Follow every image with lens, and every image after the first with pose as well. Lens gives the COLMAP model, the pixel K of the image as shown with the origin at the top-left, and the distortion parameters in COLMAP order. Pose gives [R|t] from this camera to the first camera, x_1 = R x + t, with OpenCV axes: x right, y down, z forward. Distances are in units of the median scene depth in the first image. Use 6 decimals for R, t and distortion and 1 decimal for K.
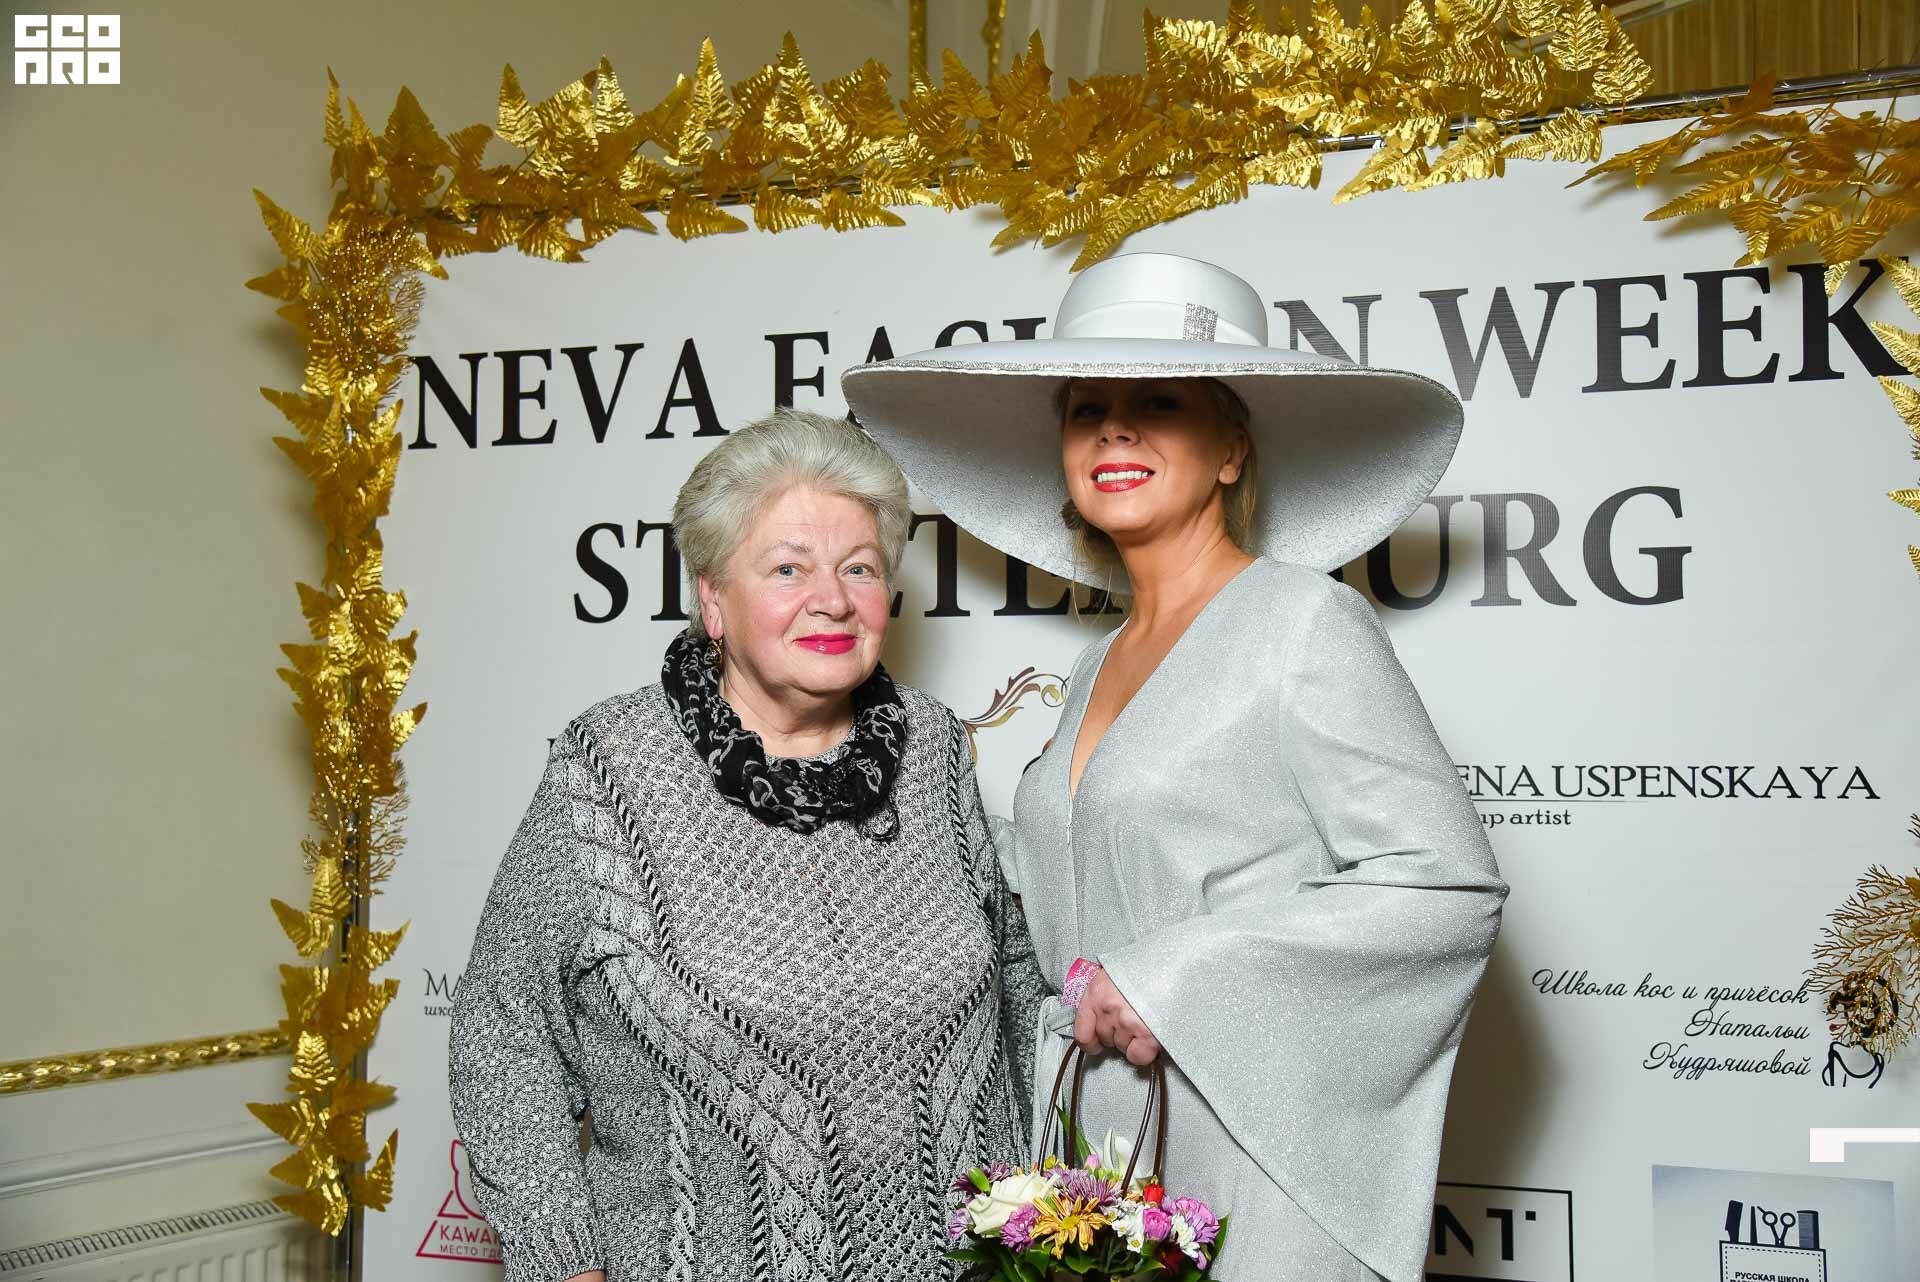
lens RADIAL K [[1862.8, 0, 999.0], [0, 1862.8, 637.8], [0, 0, 1]] dist [0.010117, 0.000000]
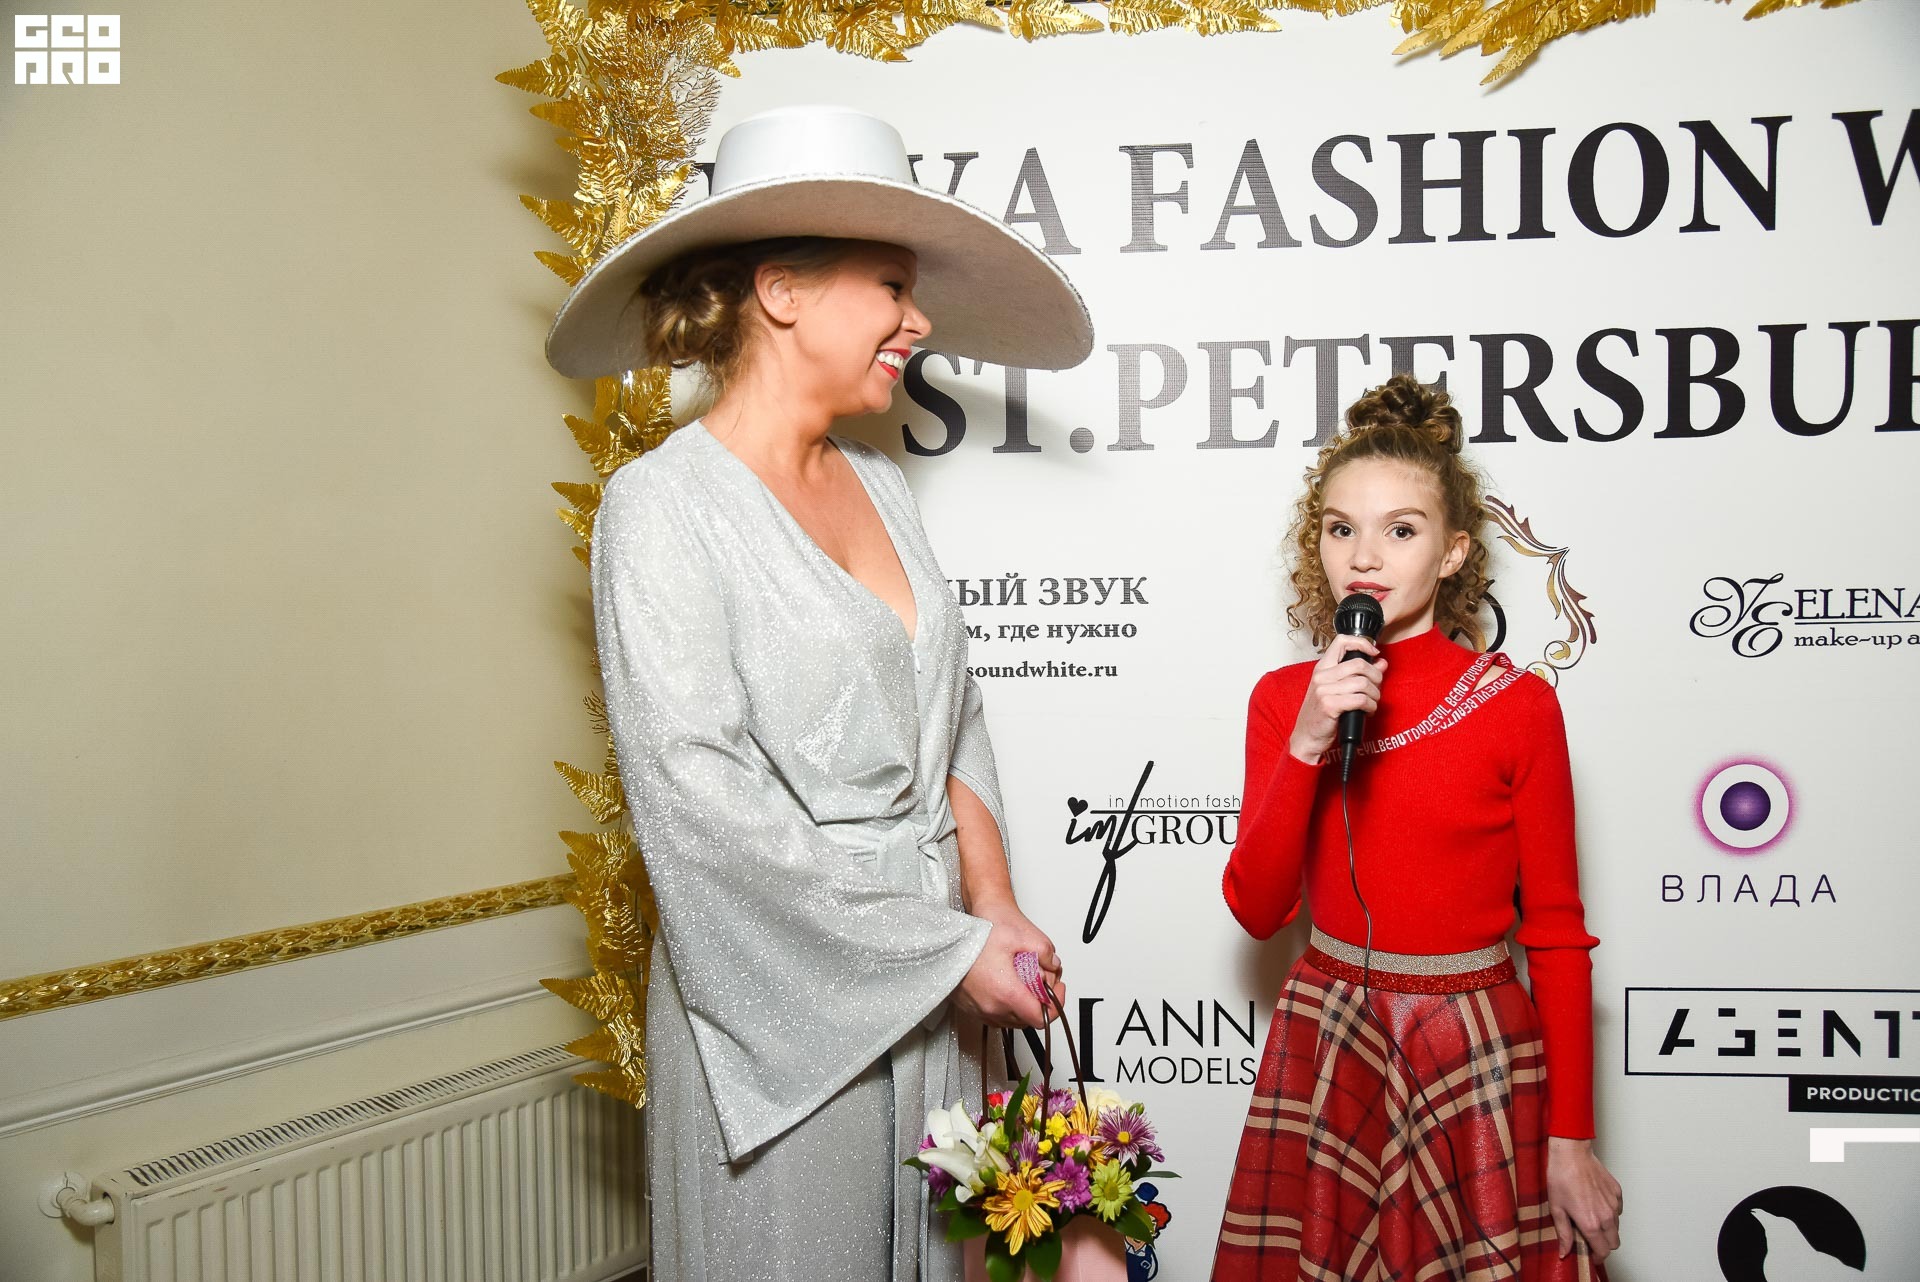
lens RADIAL K [[1757.5, 0, 929.4], [0, 1757.5, 631.6], [0, 0, 1]] dist [-0.011696, 0.065130]
pose [[0.982973, -0.025407, 0.181984, -0.388376], [0.009675, 0.996178, 0.086814, 0.002930], [-0.183494, -0.083575, 0.979462, 0.132552]]
